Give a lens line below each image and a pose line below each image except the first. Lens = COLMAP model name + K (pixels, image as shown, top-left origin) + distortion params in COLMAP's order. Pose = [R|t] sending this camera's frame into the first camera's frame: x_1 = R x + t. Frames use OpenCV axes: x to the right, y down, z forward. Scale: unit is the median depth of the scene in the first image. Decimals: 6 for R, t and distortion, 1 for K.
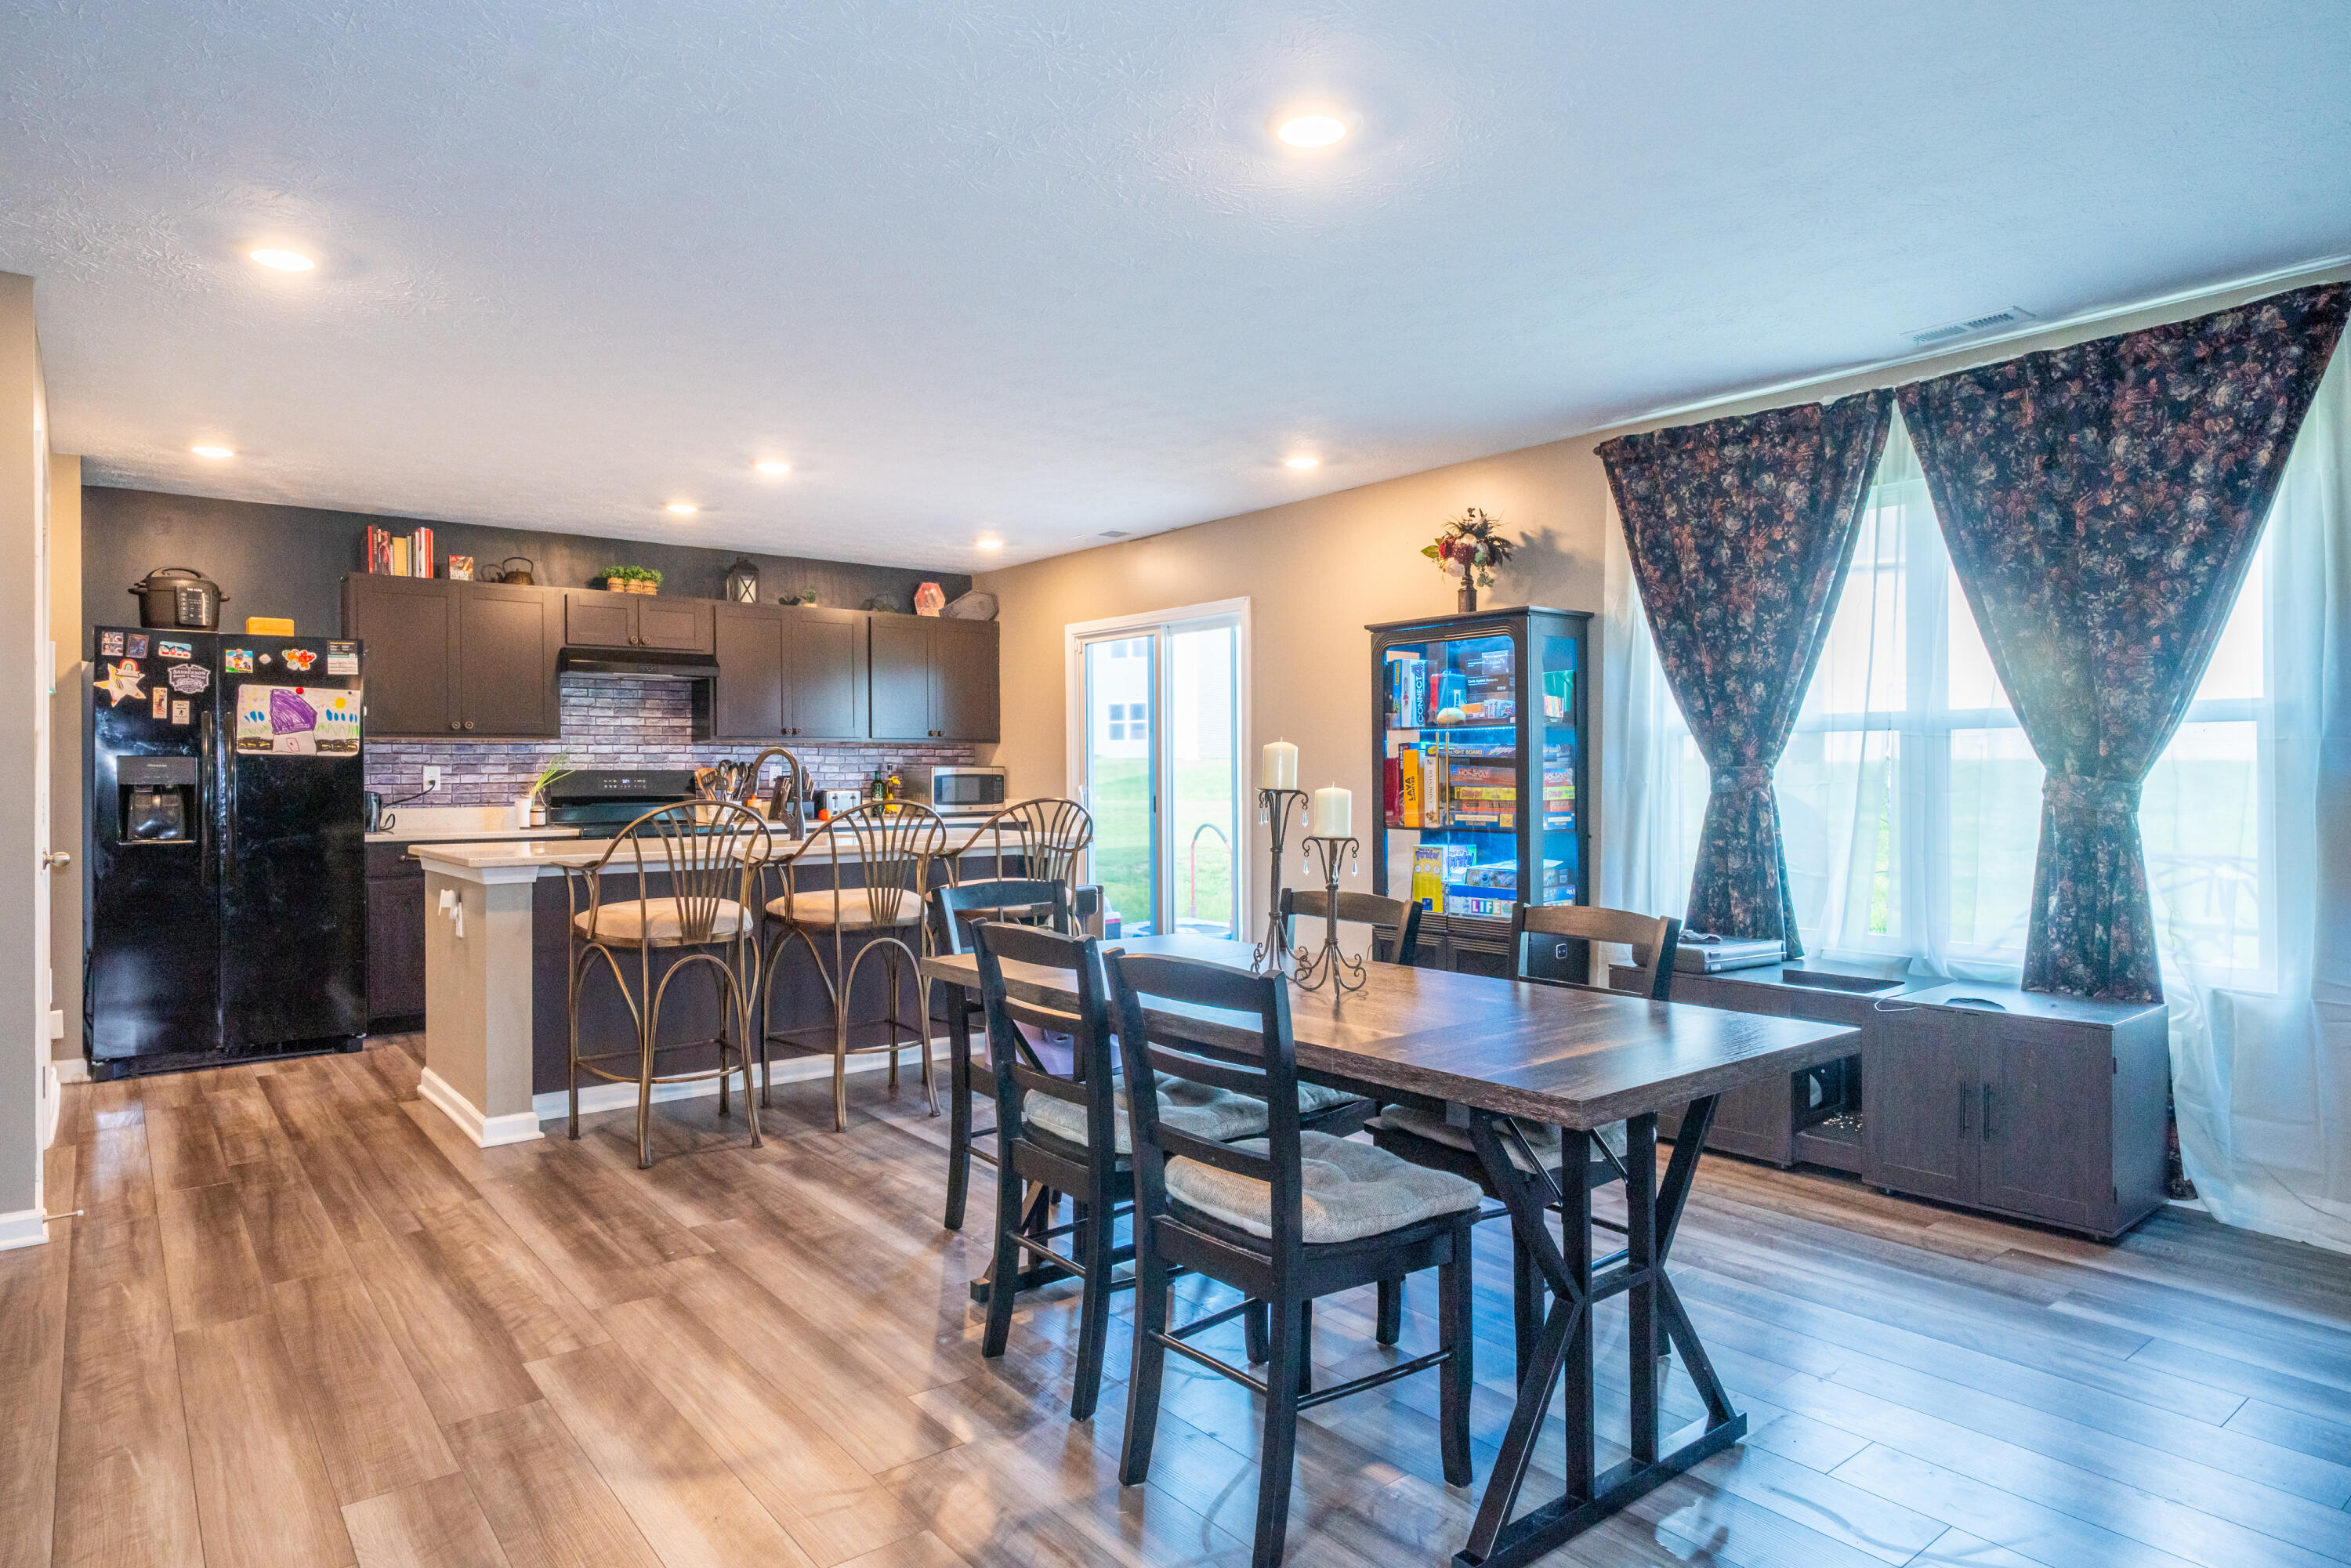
lens RADIAL K [[1357.6, 0, 1151.6], [0, 1357.6, 765.5], [0, 0, 1]] dist [0.024363, 0.000343]
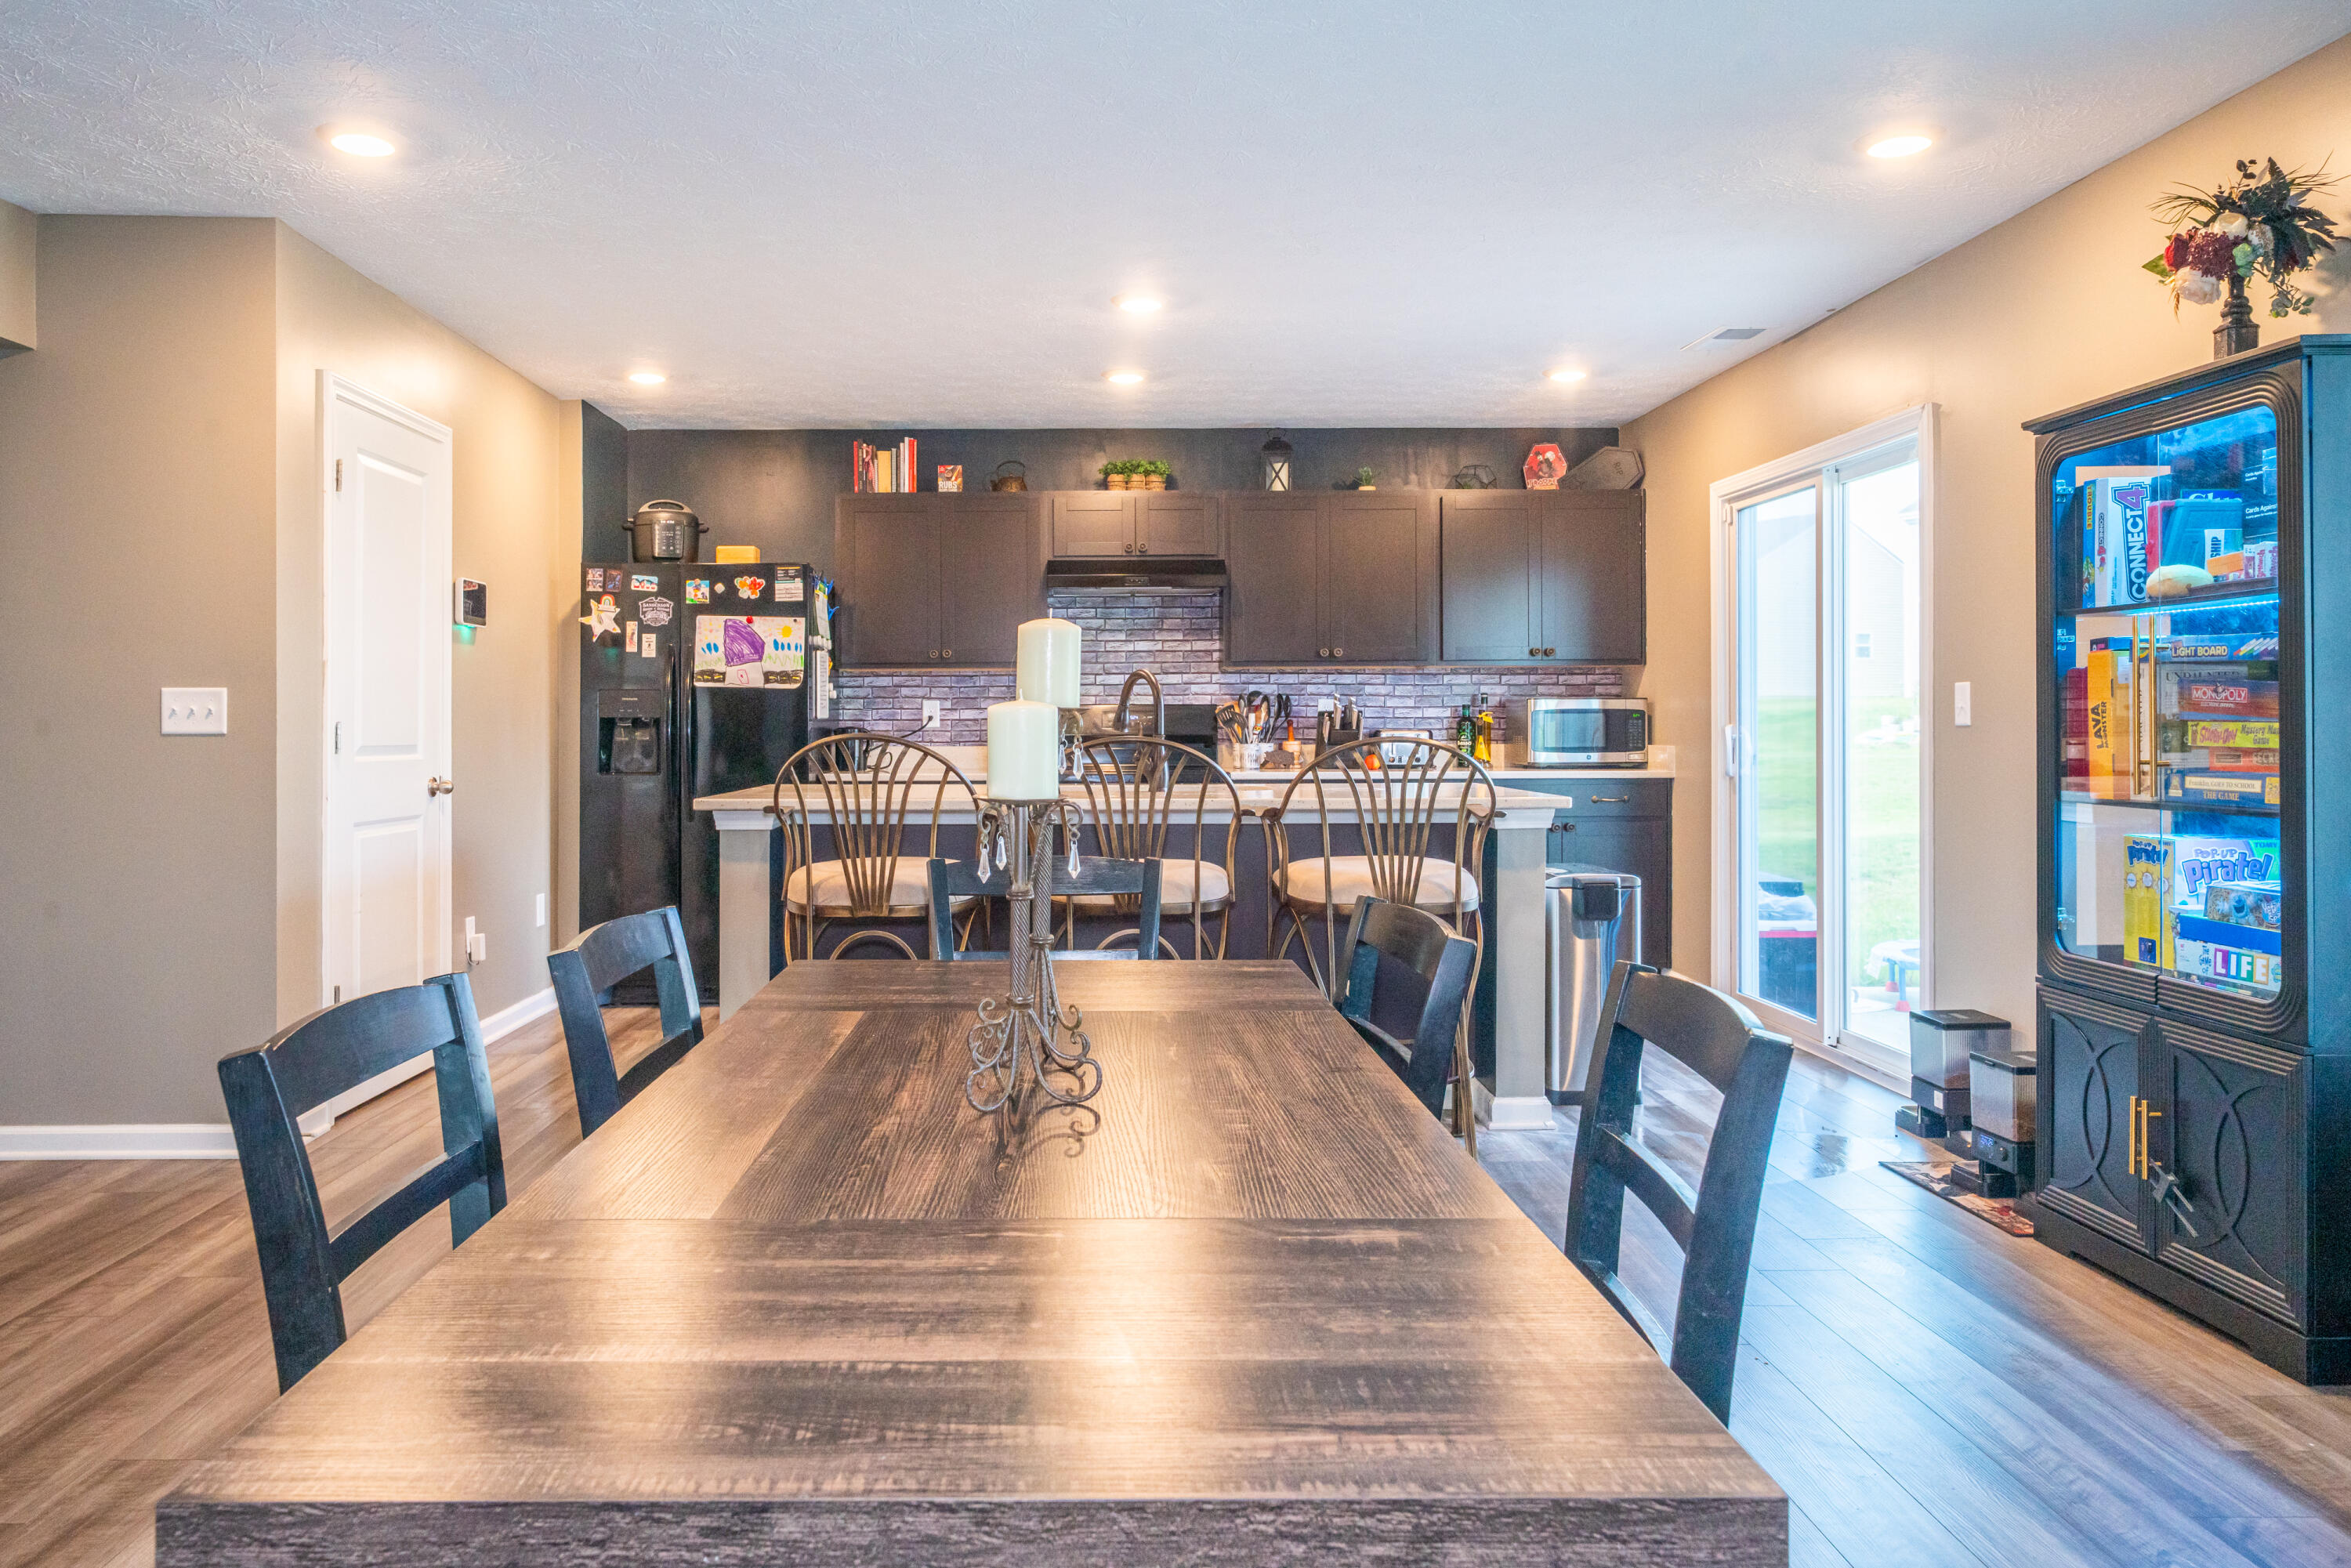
lens RADIAL K [[1602.9, 0, 1064.3], [0, 1602.9, 730.8], [0, 0, 1]] dist [-0.005070, -0.008566]
pose [[0.789895, 0.004778, -0.613223, 0.253200], [0.003692, 0.999914, 0.012547, 0.010043], [0.613231, -0.012174, 0.789810, 0.275172]]
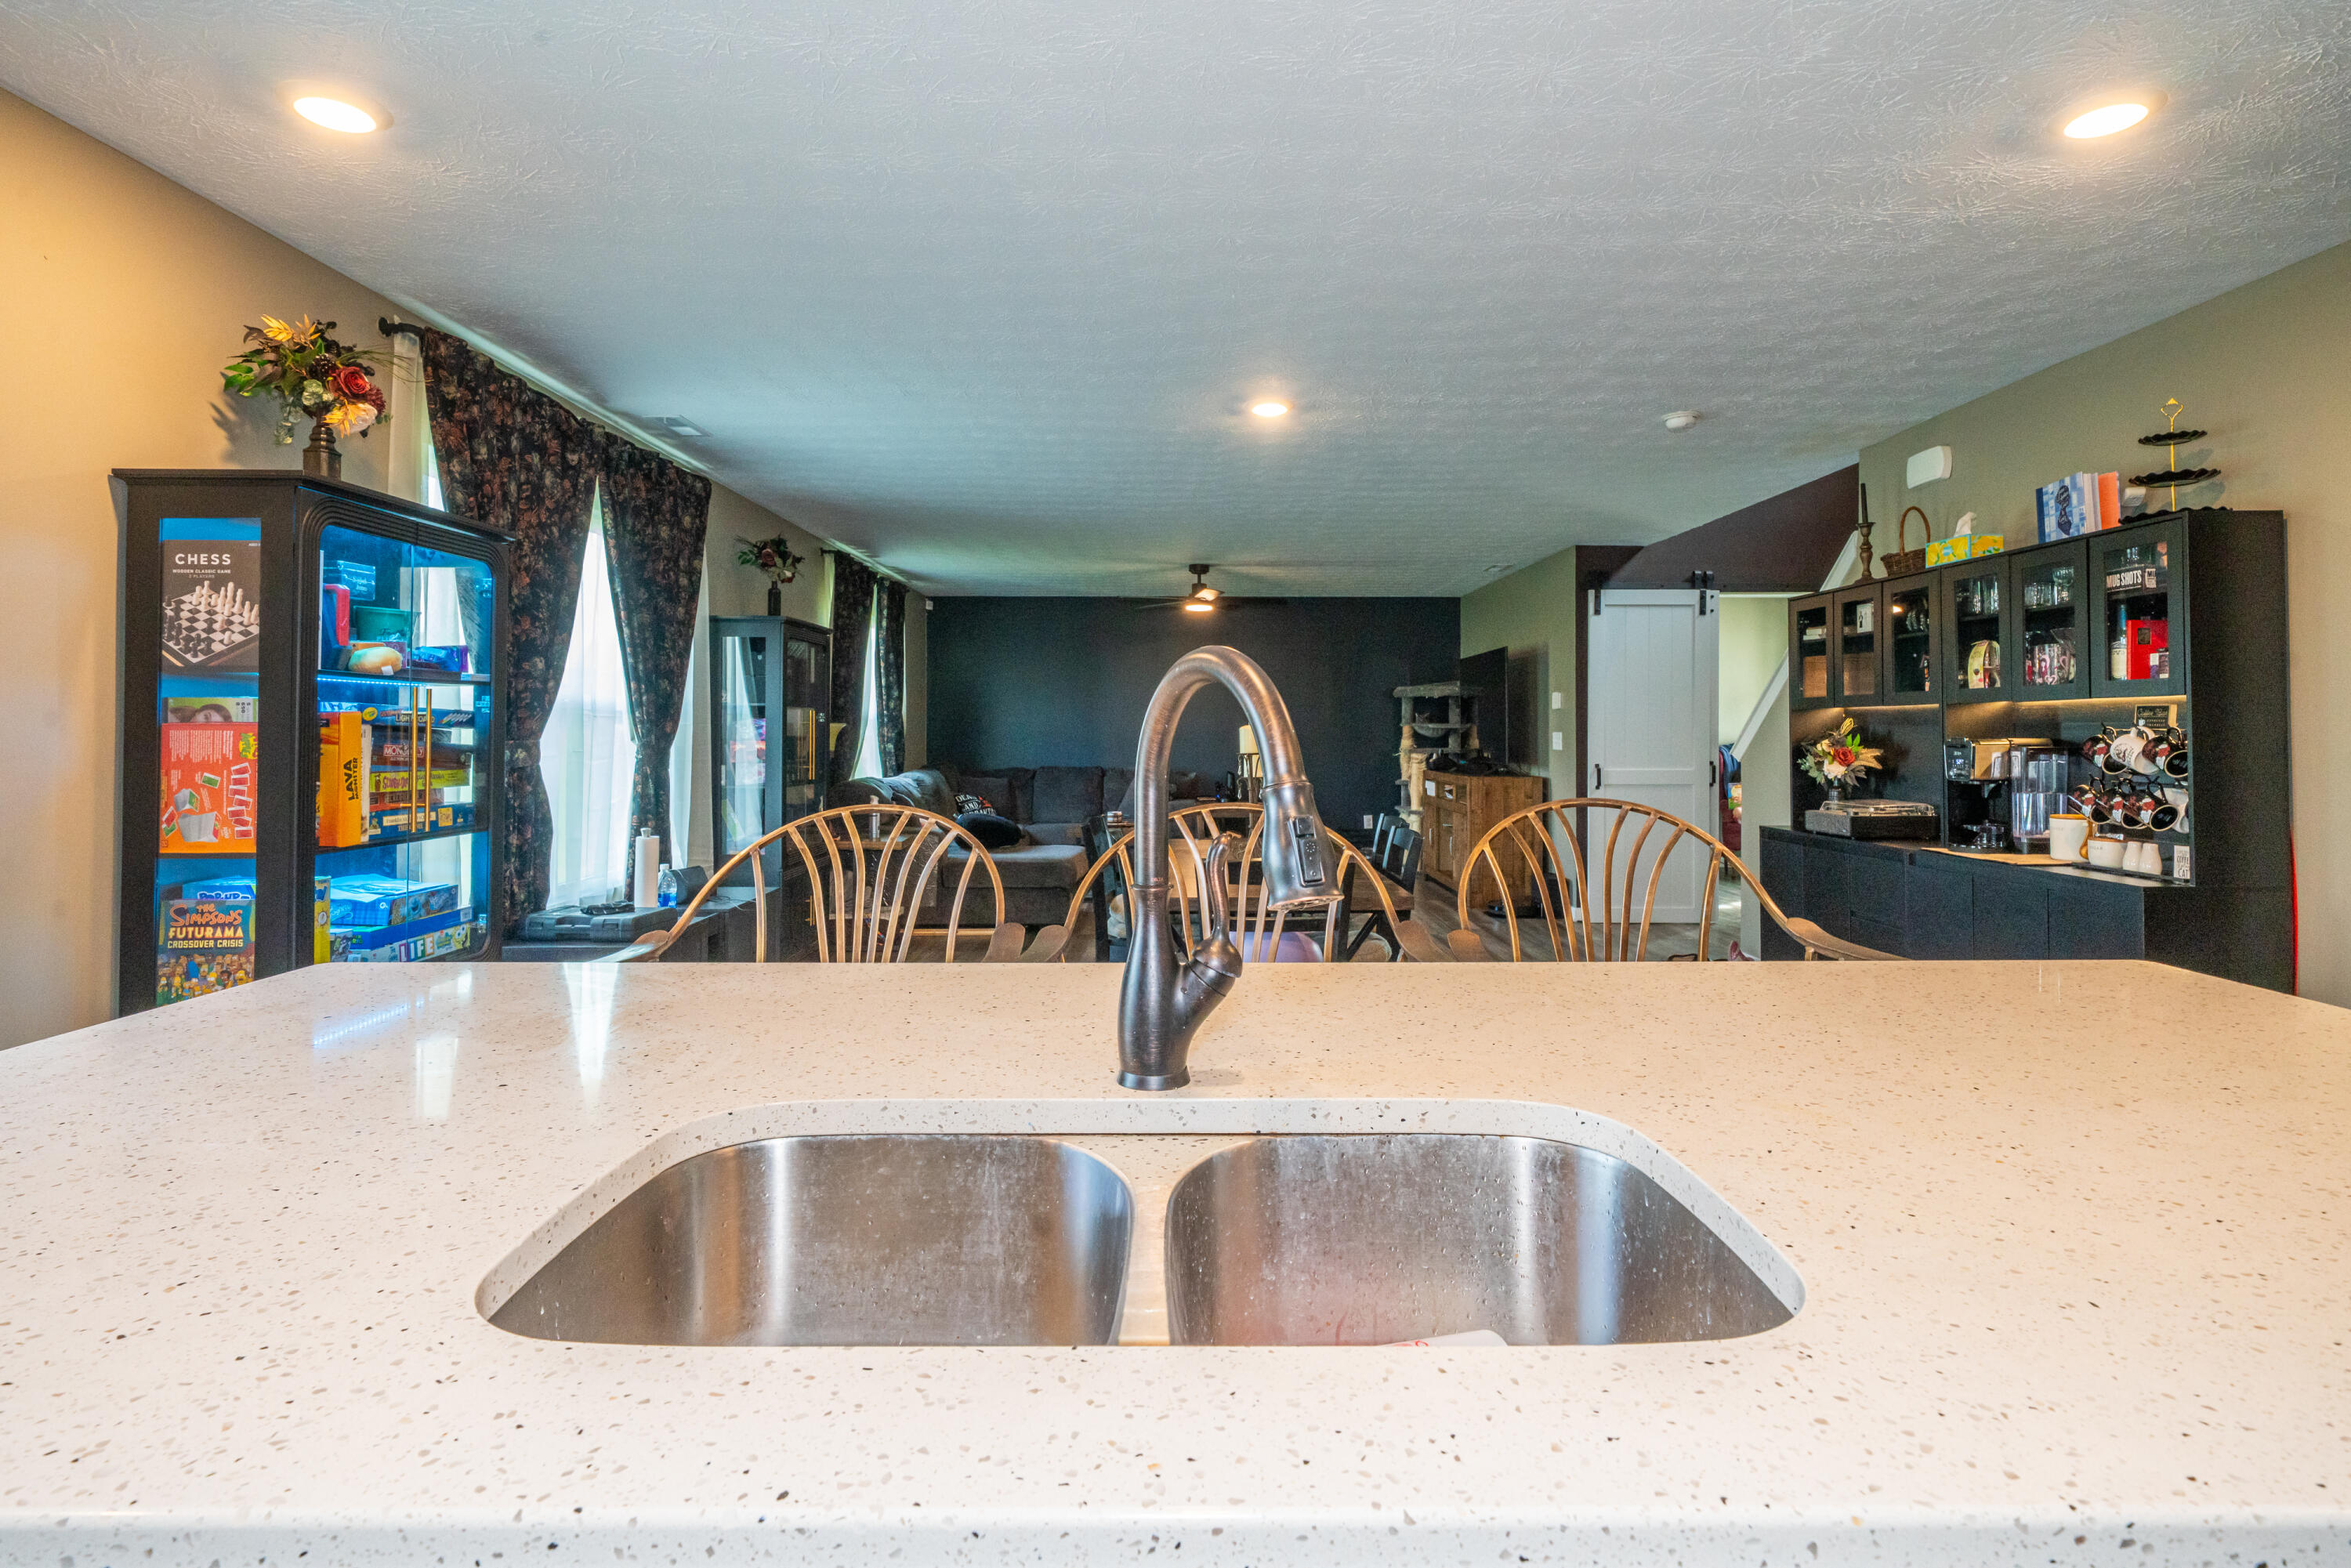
lens RADIAL K [[1195.0, 0, 1173.7], [0, 1195.0, 716.7], [0, 0, 1]] dist [-0.001766, -0.000087]
pose [[-0.795704, 0.007502, 0.605639, -0.396895], [-0.003659, 0.999846, -0.017193, -0.002210], [-0.605674, -0.015896, -0.795554, 1.198852]]
